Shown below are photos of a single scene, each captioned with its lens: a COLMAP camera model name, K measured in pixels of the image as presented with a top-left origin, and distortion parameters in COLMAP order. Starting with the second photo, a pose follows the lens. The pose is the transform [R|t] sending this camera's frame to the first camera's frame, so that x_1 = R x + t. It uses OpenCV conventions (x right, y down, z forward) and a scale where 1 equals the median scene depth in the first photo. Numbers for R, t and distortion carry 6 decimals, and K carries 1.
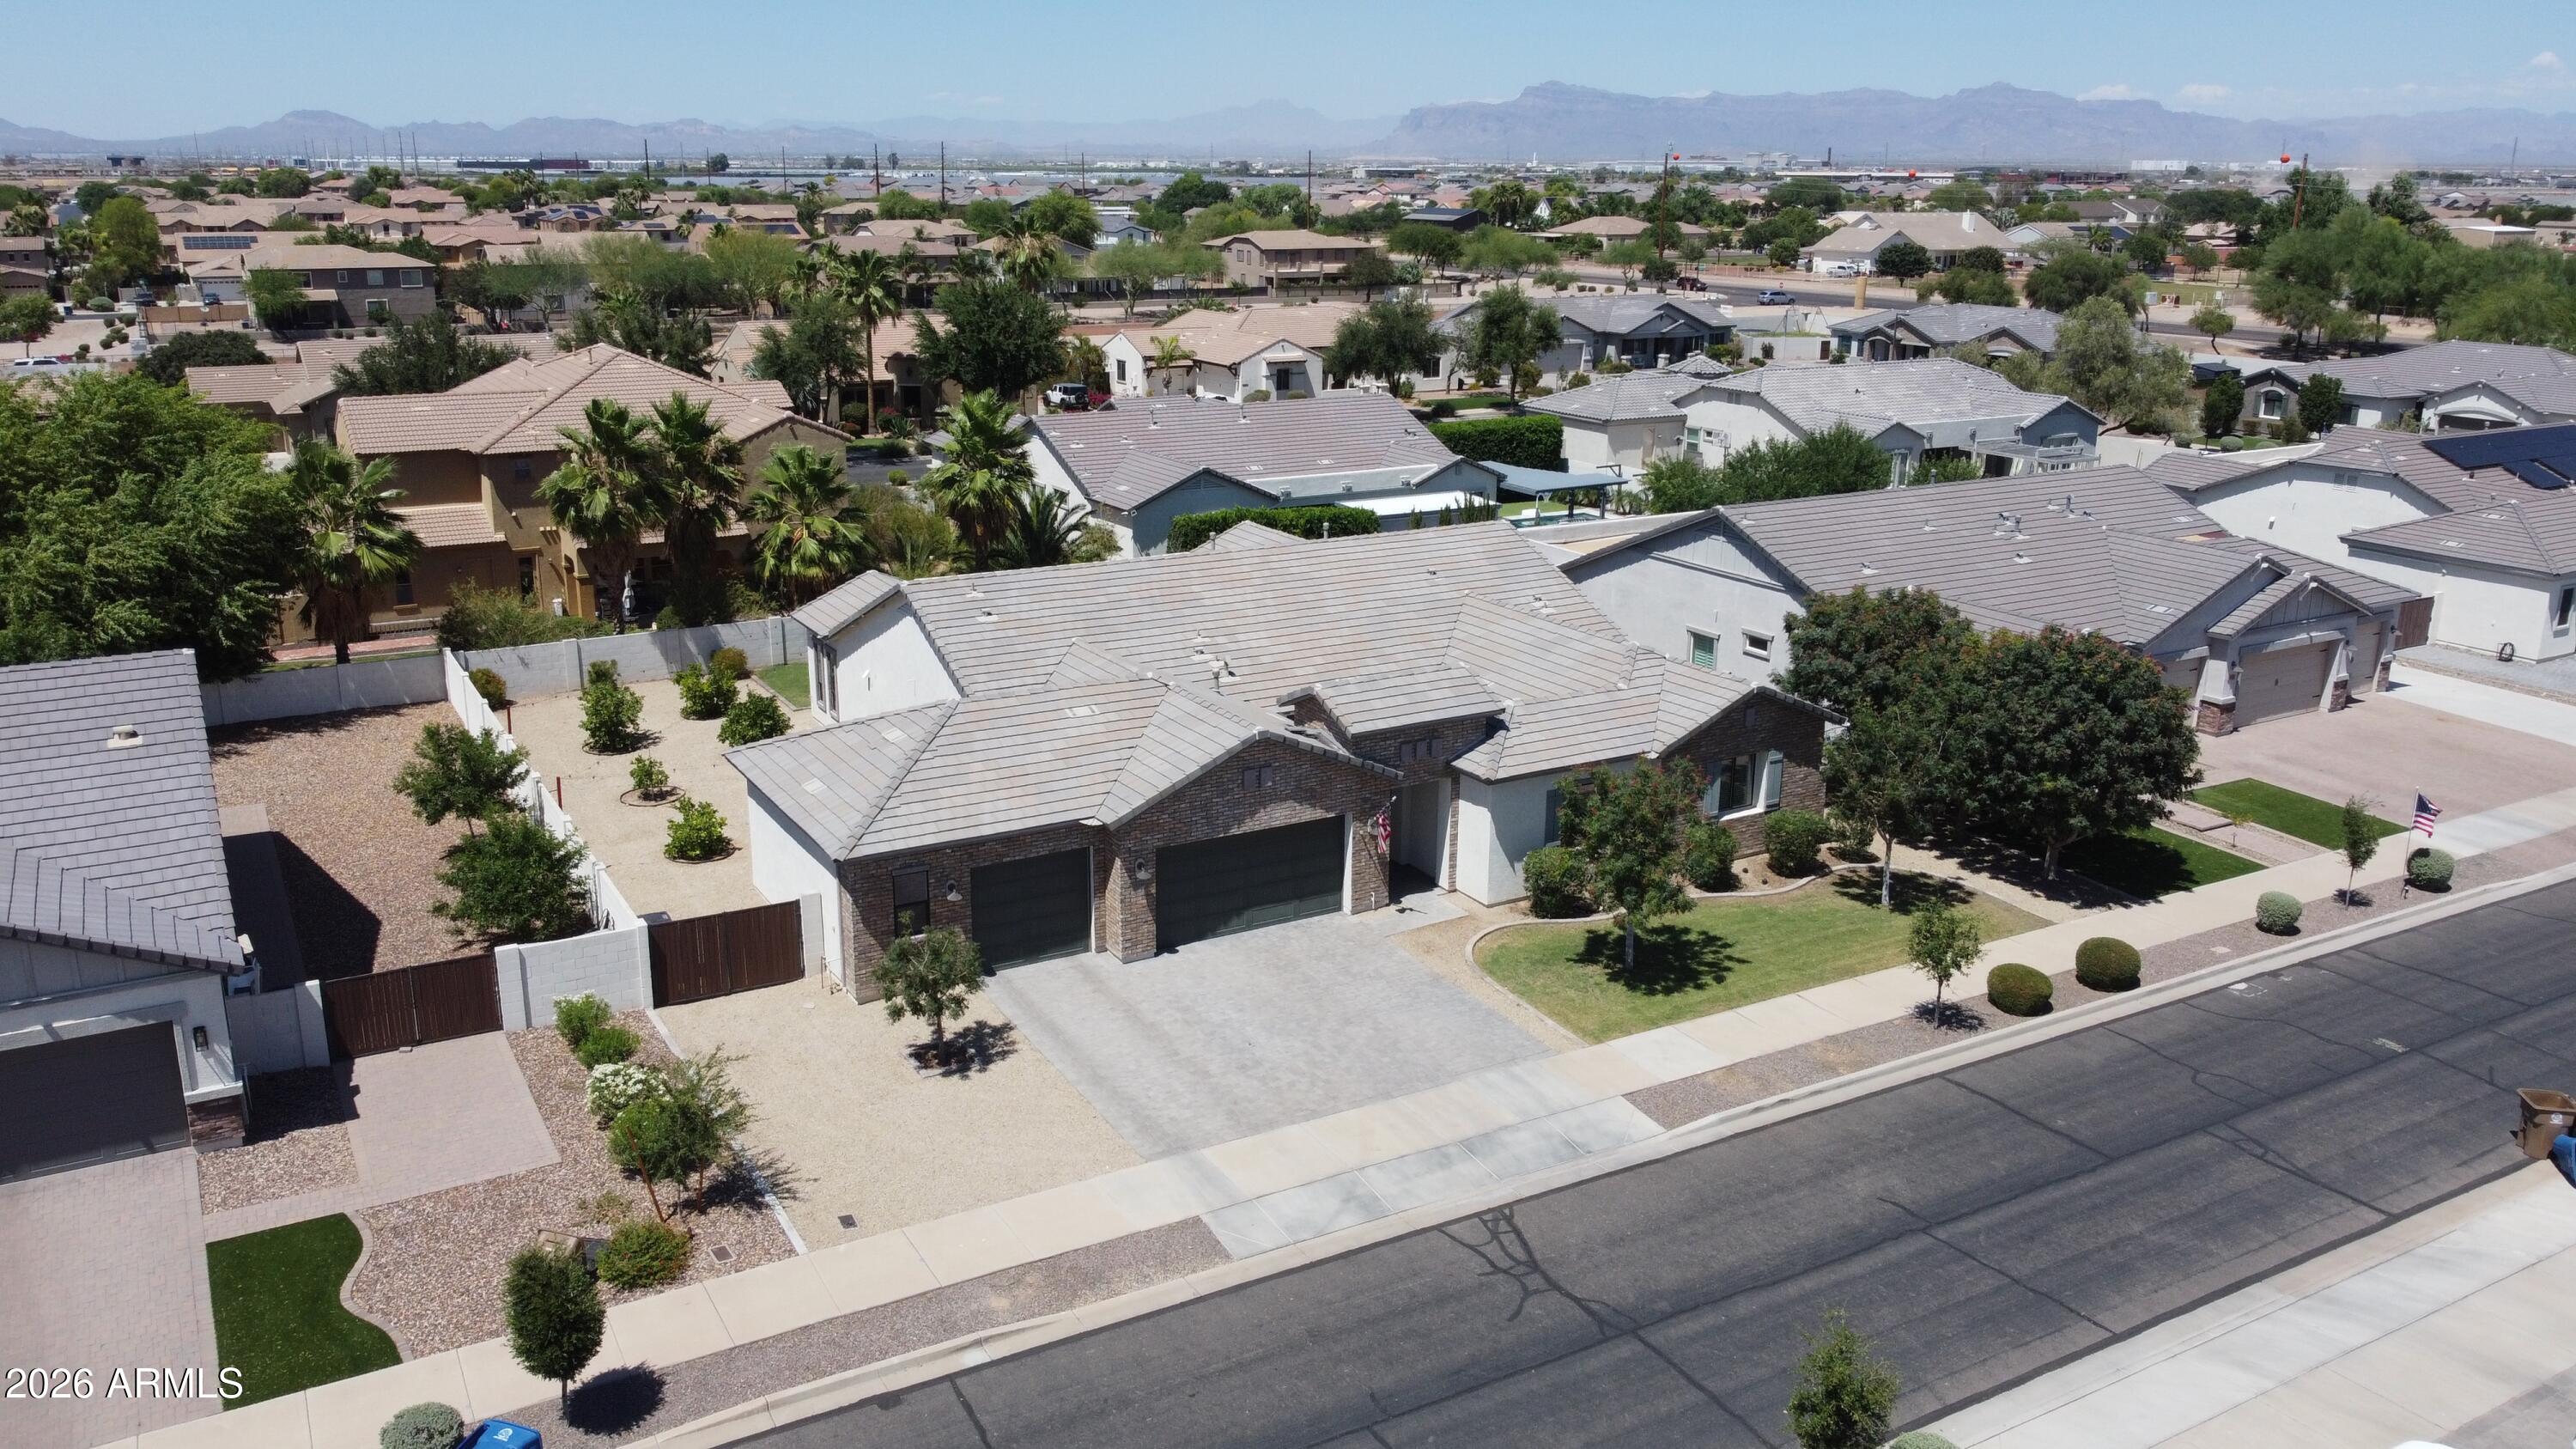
lens RADIAL K [[1949.9, 0, 1280.9], [0, 1949.9, 724.6], [0, 0, 1]] dist [-0.000733, -0.002543]
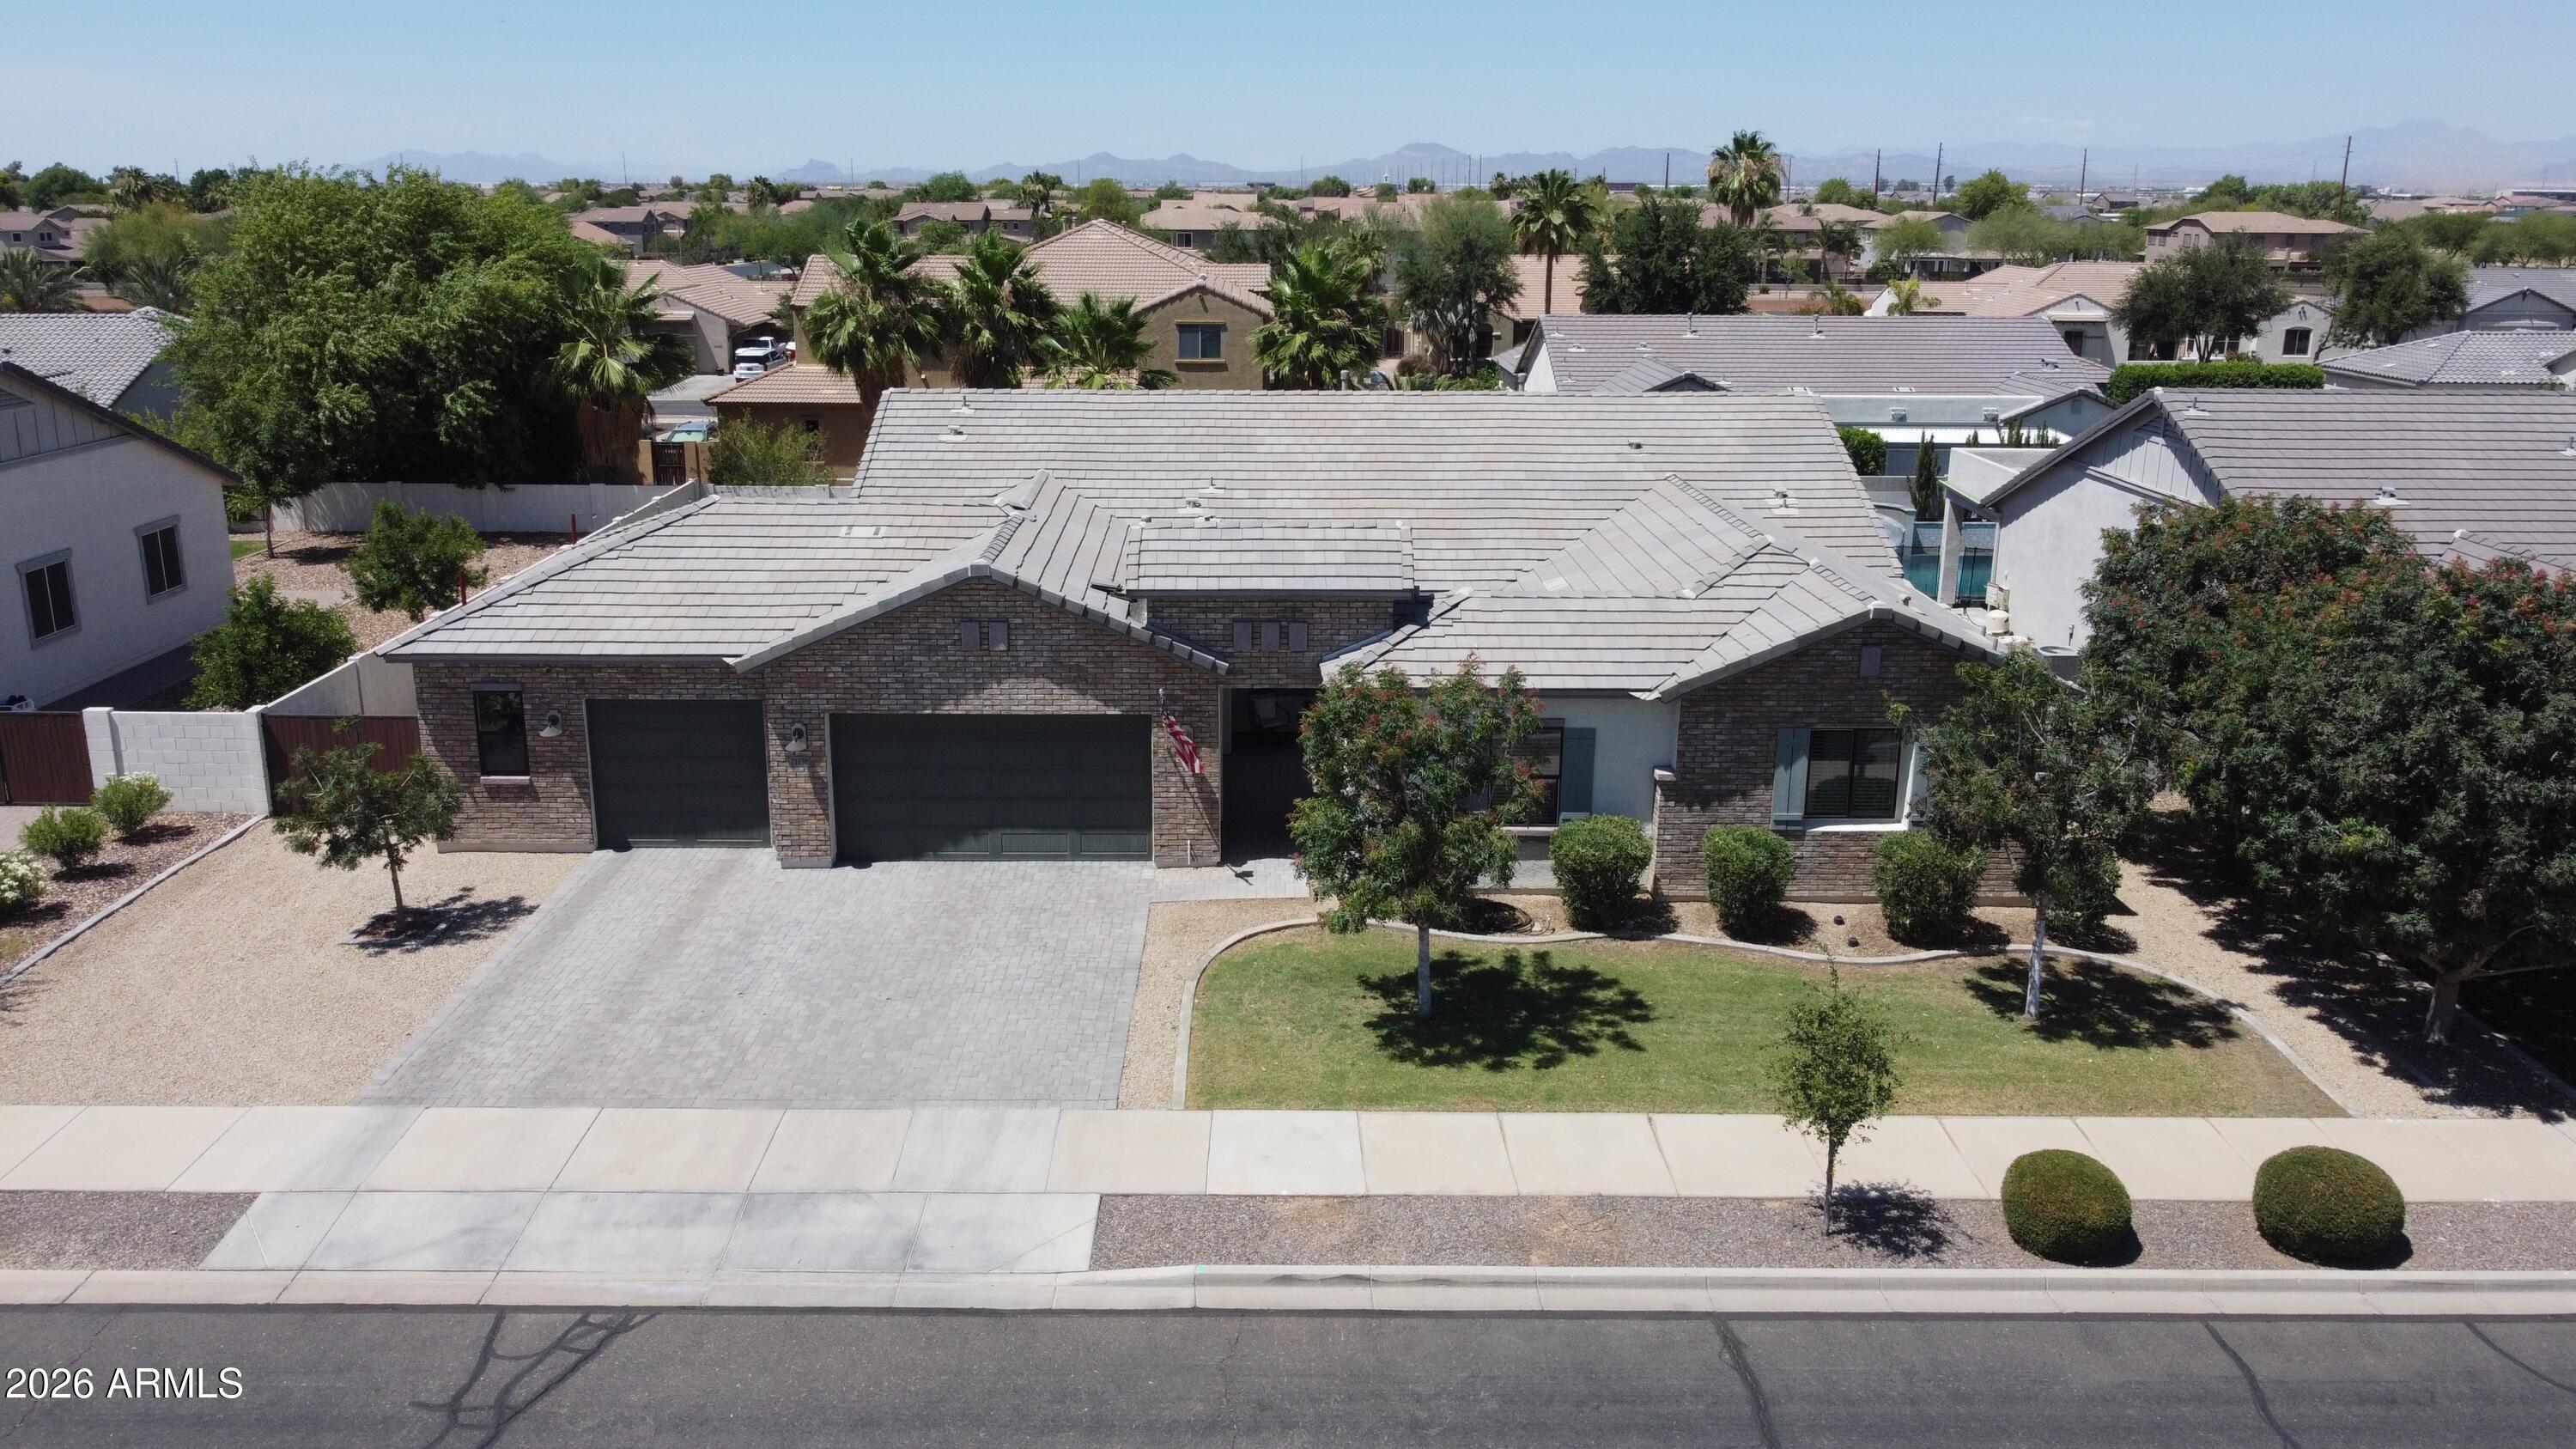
lens RADIAL K [[1949.9, 0, 1280.9], [0, 1949.9, 724.6], [0, 0, 1]] dist [-0.000733, -0.002543]
pose [[0.870894, 0.128912, -0.474263, 0.409385], [-0.135113, 0.990604, 0.021153, 0.029568], [0.472534, 0.045657, 0.880129, 0.444285]]
